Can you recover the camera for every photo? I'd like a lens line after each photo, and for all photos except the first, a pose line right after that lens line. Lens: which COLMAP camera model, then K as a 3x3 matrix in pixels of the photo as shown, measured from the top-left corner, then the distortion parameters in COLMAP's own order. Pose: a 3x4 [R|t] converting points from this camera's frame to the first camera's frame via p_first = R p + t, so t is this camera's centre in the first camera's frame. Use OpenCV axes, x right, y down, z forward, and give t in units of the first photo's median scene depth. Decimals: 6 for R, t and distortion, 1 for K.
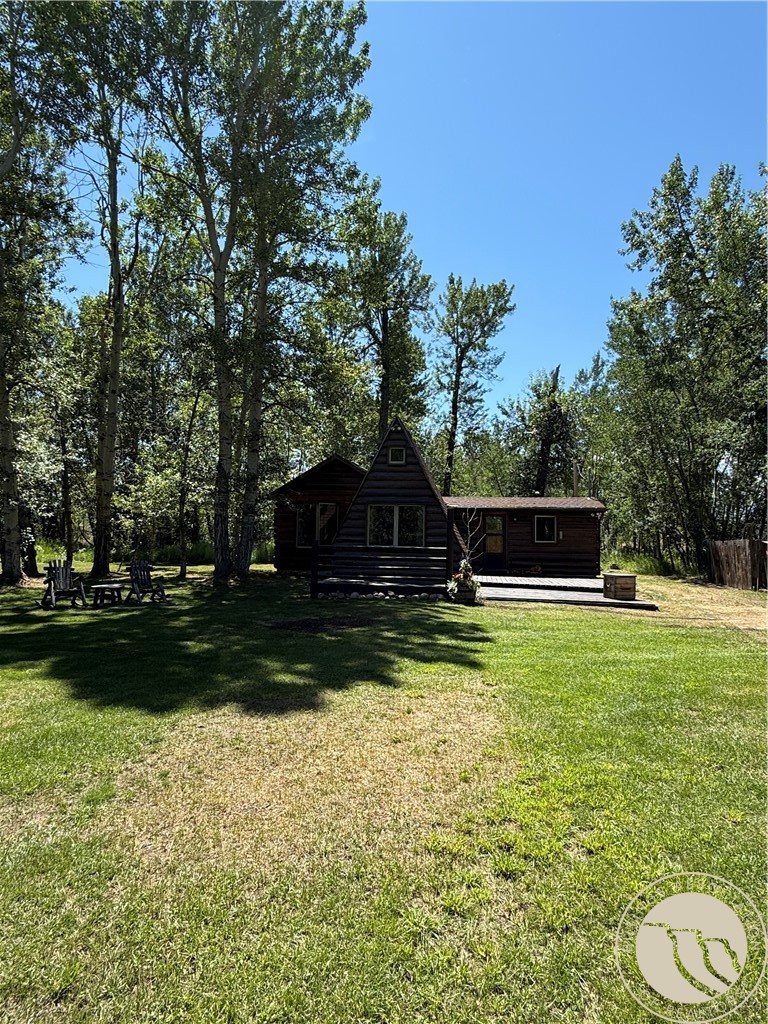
lens RADIAL K [[585.1, 0, 387.1], [0, 585.1, 515.2], [0, 0, 1]] dist [0.005449, 0.001457]
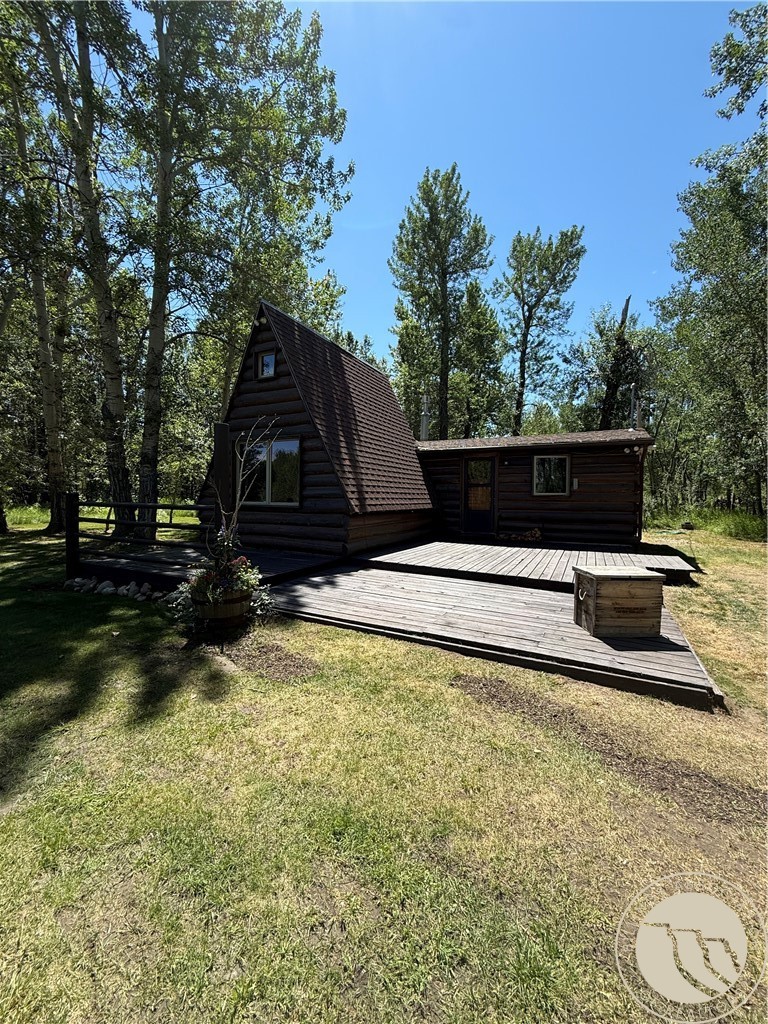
lens RADIAL K [[410.6, 0, 382.8], [0, 410.6, 509.9], [0, 0, 1]] dist [0.005490, -0.000168]
pose [[0.951318, -0.001812, -0.308204, 0.130192], [0.024235, 0.997326, 0.068939, 0.014480], [0.307255, -0.073052, 0.948819, 0.270278]]
